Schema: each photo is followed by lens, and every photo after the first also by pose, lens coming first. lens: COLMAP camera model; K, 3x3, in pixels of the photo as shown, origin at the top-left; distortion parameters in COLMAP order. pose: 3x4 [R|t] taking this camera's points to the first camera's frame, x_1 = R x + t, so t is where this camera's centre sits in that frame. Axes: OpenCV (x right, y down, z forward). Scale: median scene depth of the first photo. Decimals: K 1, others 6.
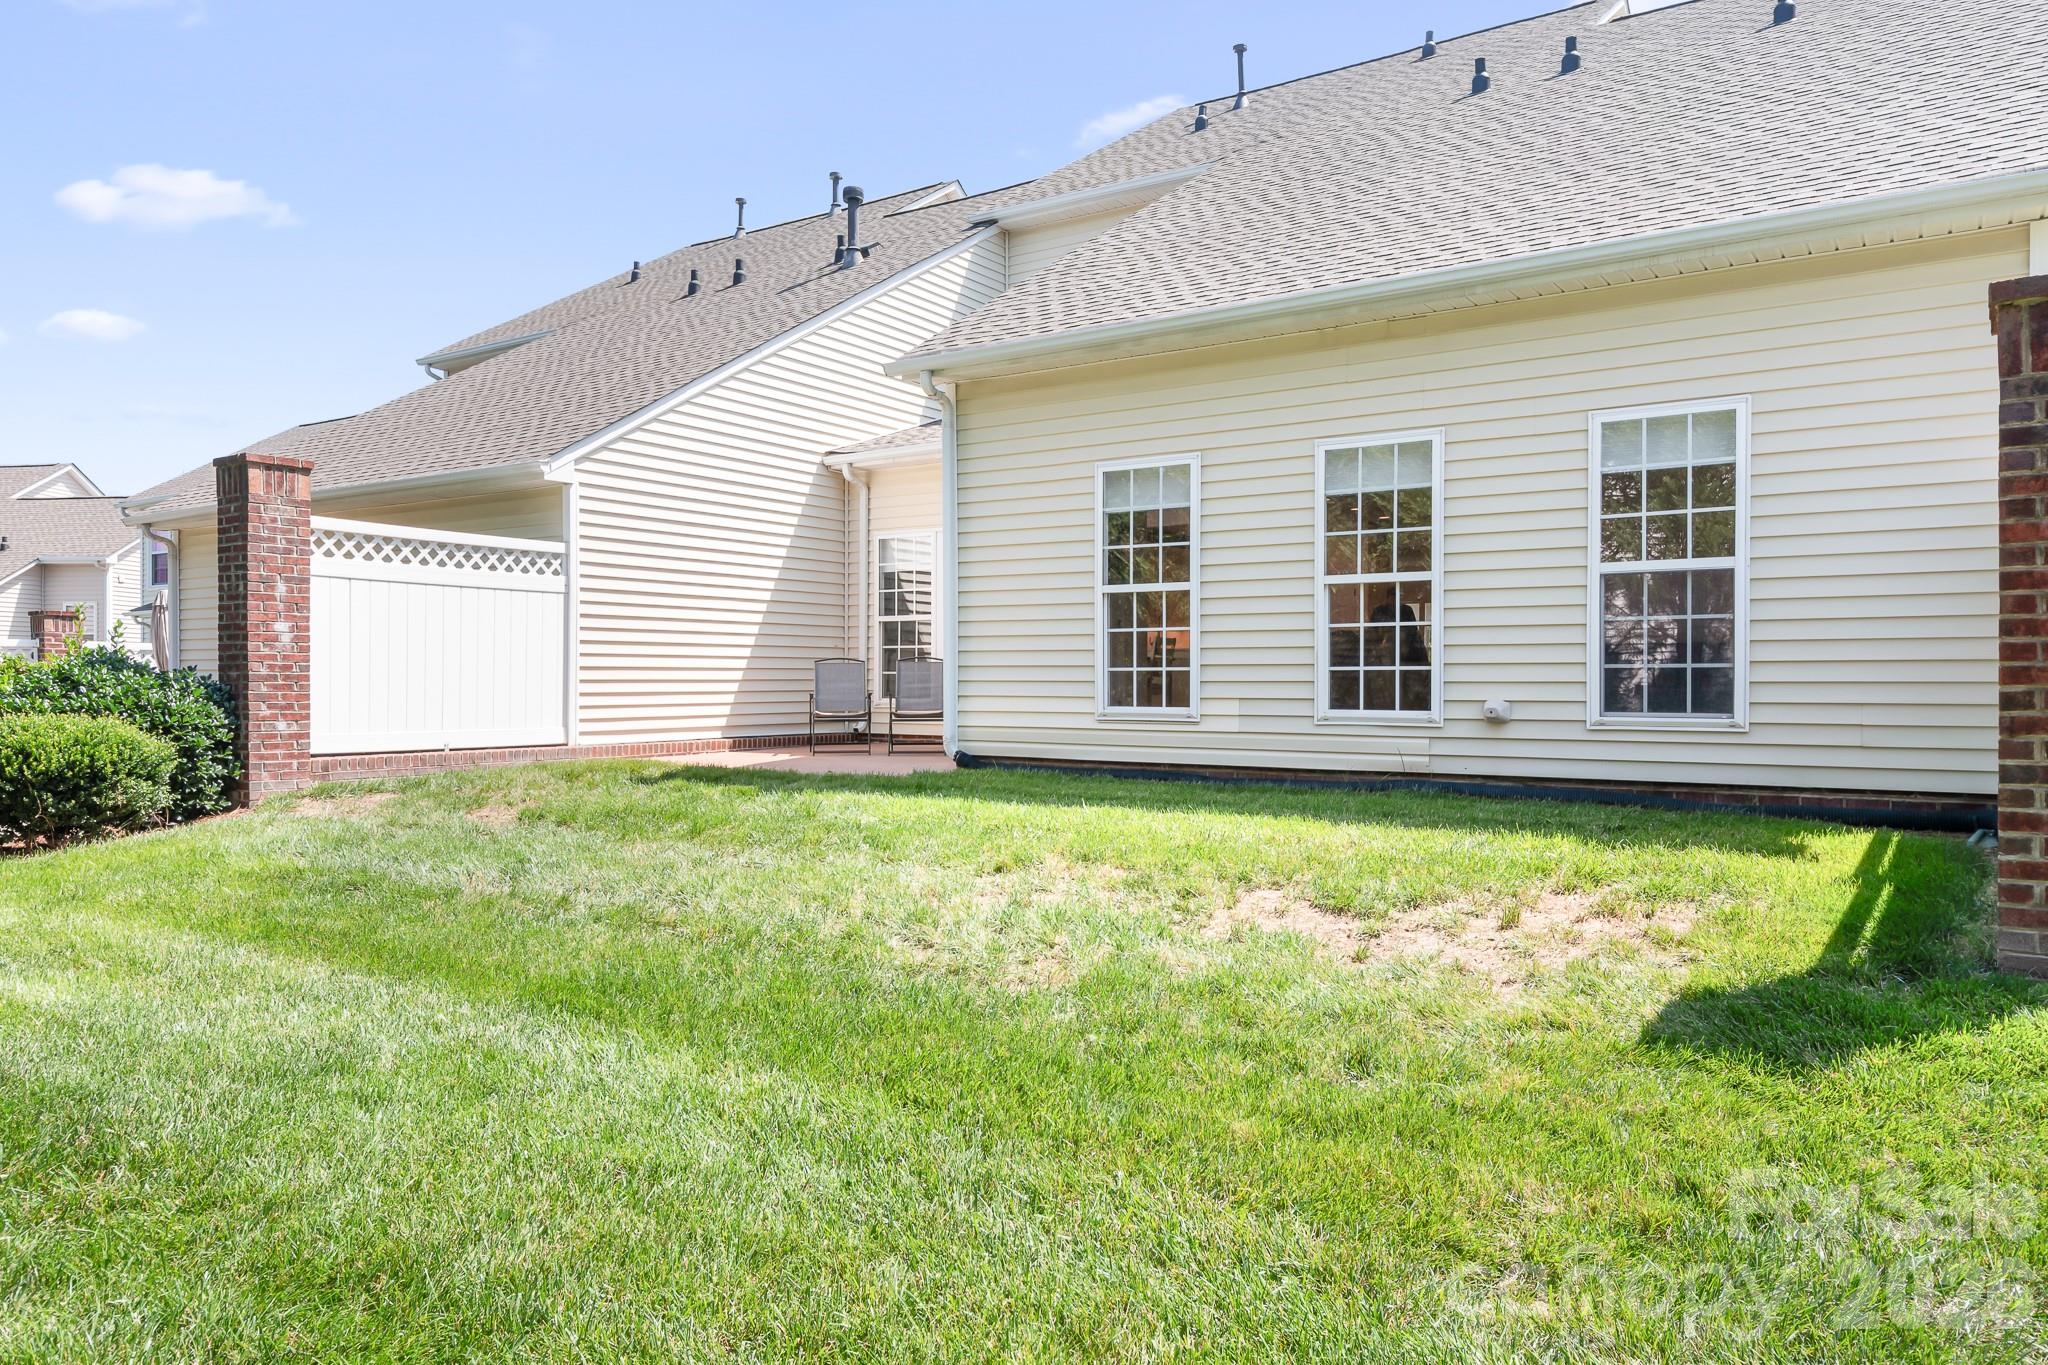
lens RADIAL K [[1403.0, 0, 1032.1], [0, 1403.0, 697.5], [0, 0, 1]] dist [0.022066, -0.012831]
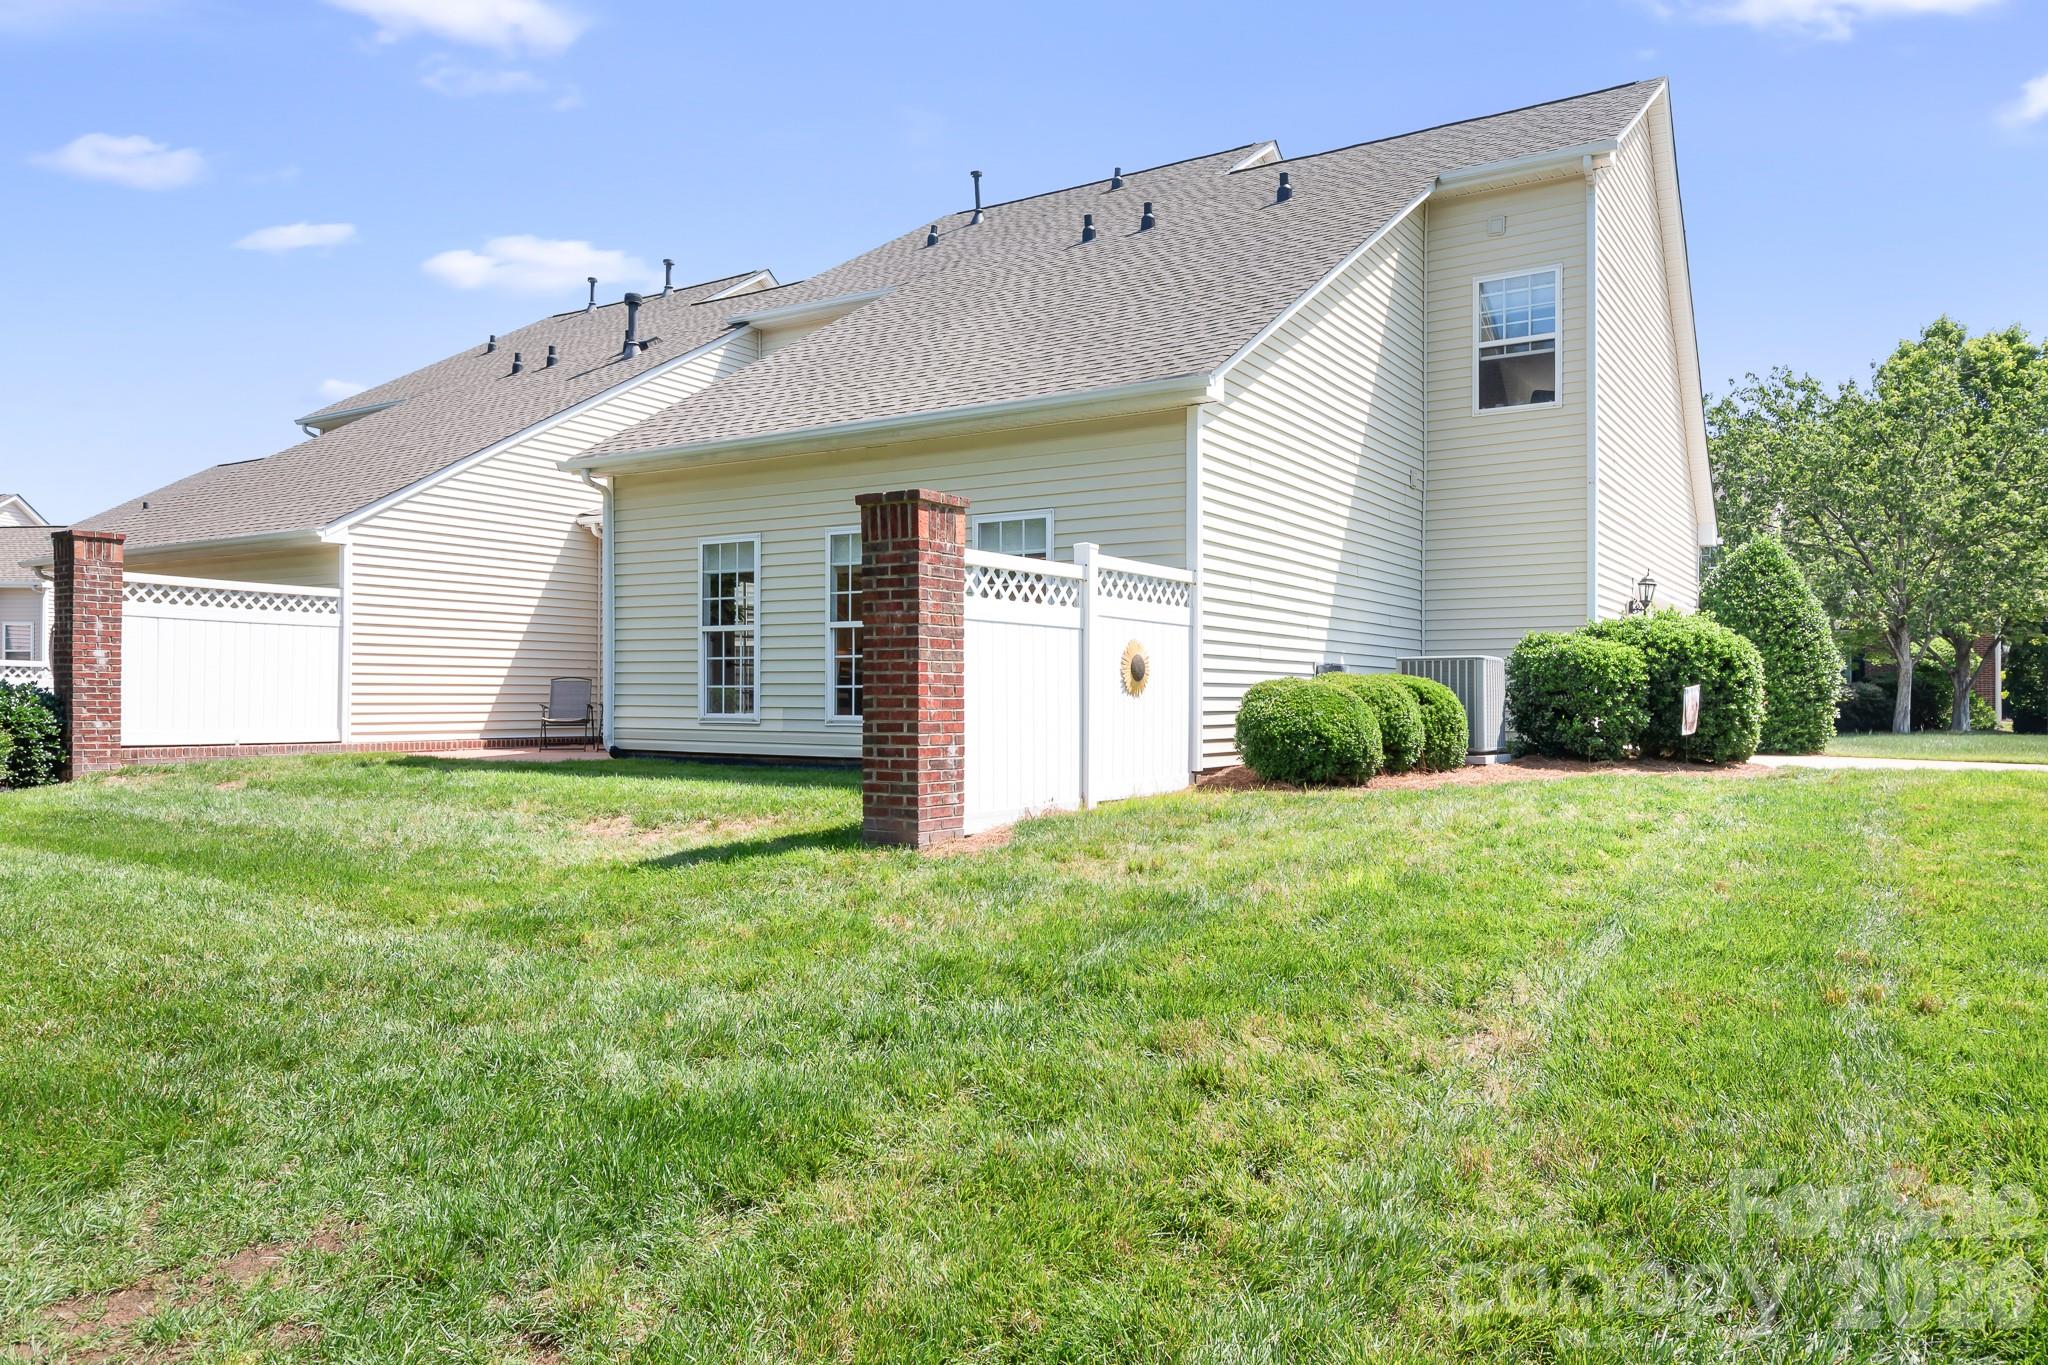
lens RADIAL K [[1403.0, 0, 1035.3], [0, 1403.0, 697.9], [0, 0, 1]] dist [0.022066, -0.012831]
pose [[0.999887, 0.004682, 0.014300, 0.369847], [-0.004501, 0.999909, -0.012718, 0.007522], [-0.014358, 0.012652, 0.999817, -0.405090]]
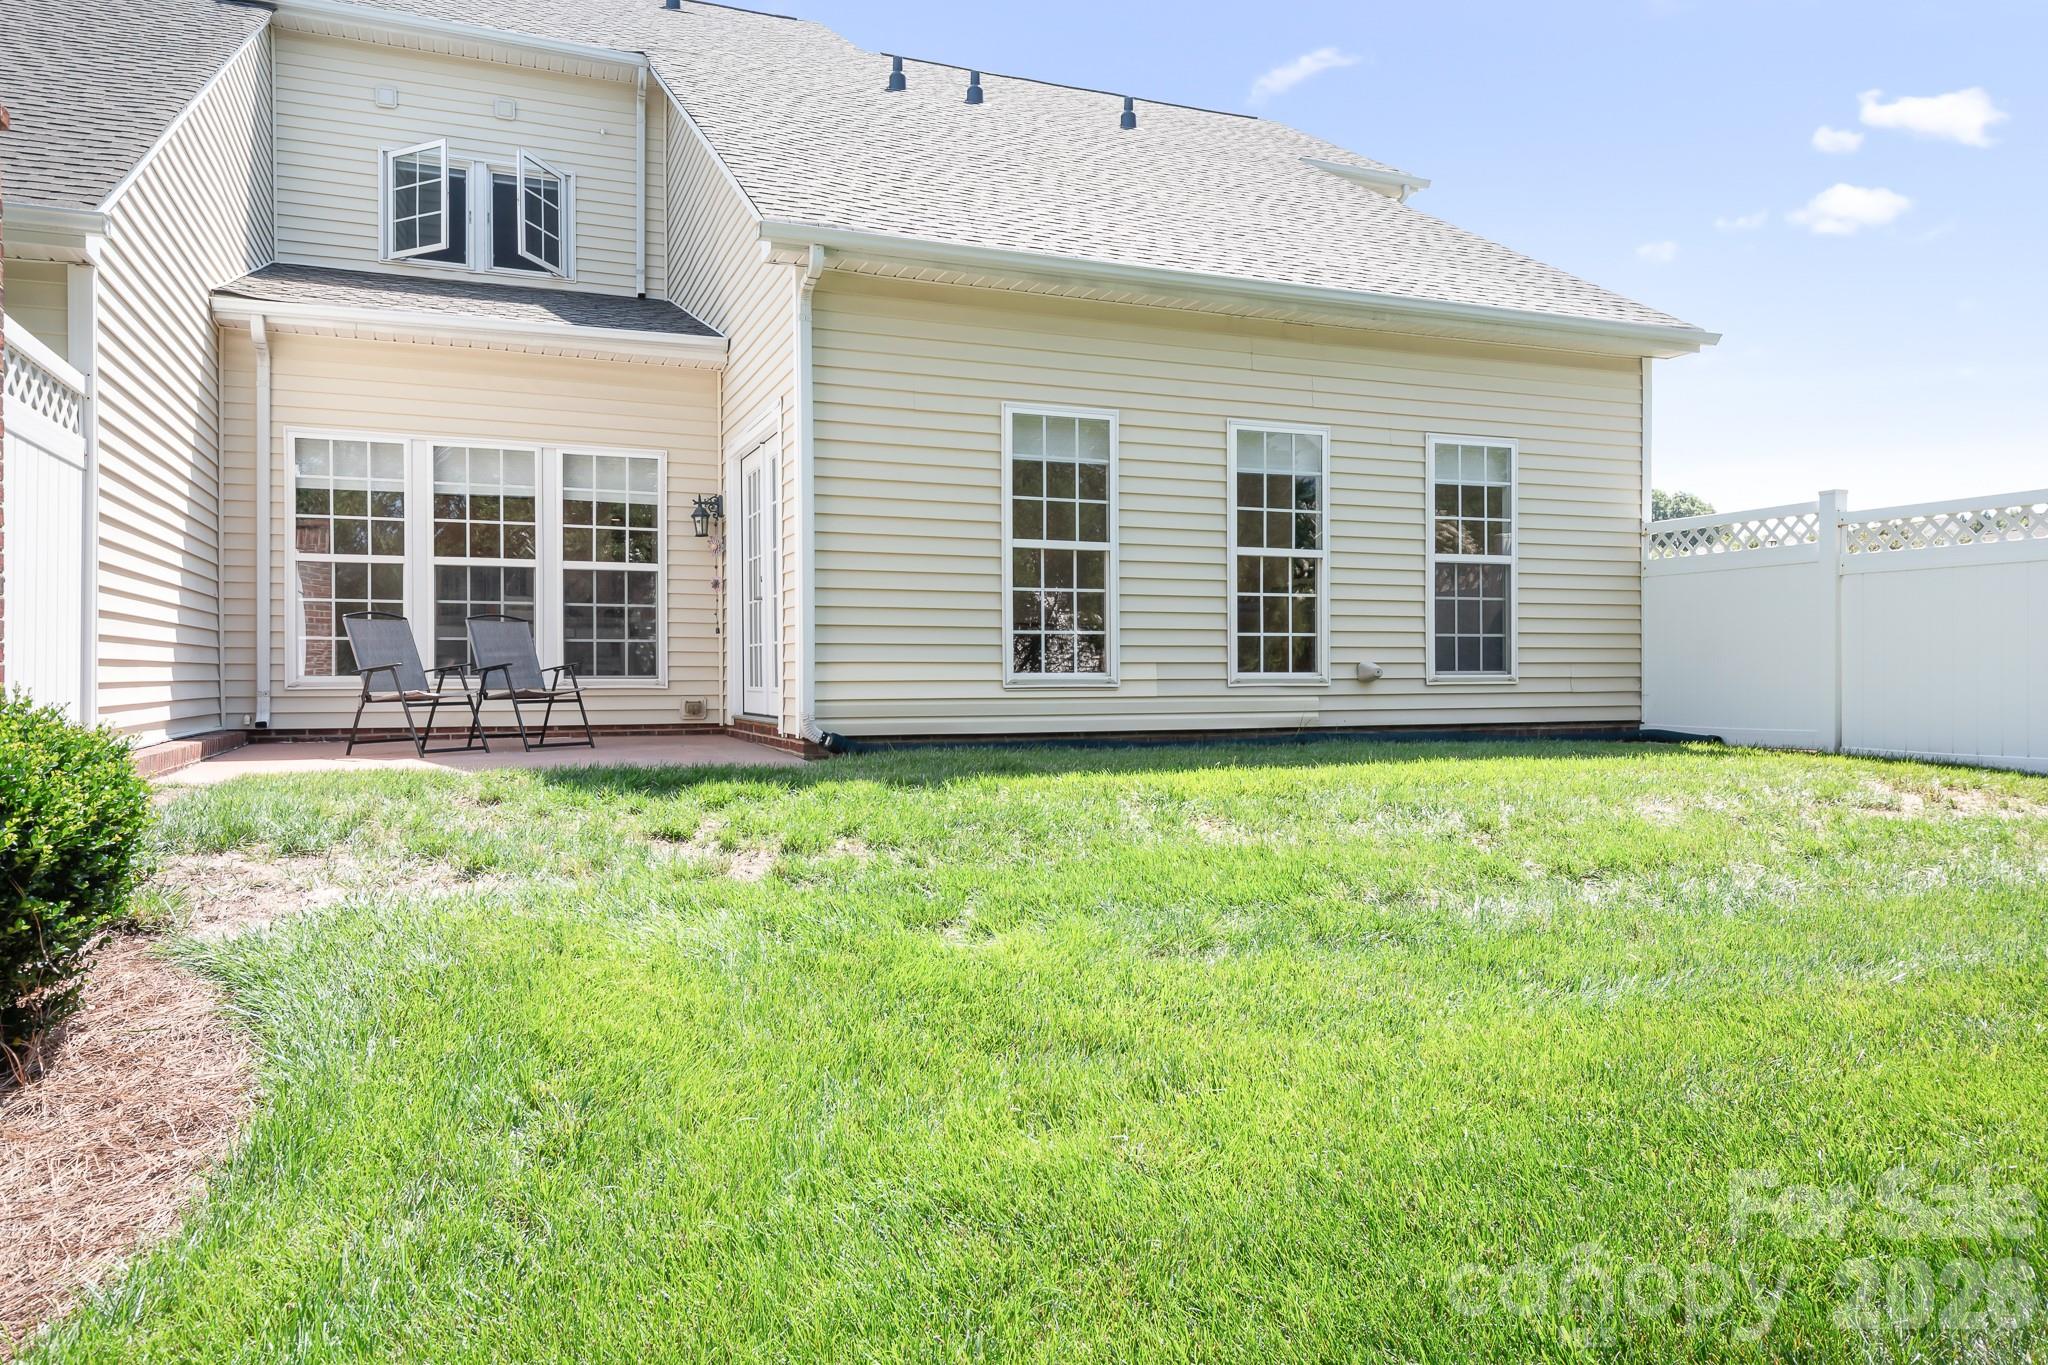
lens RADIAL K [[1403.0, 0, 1041.8], [0, 1403.0, 668.6], [0, 0, 1]] dist [0.022066, -0.012831]
pose [[0.548789, -0.013181, 0.835857, -0.713565], [0.005239, 0.999910, 0.012329, -0.007741], [-0.835944, -0.002387, 0.548809, 0.501710]]
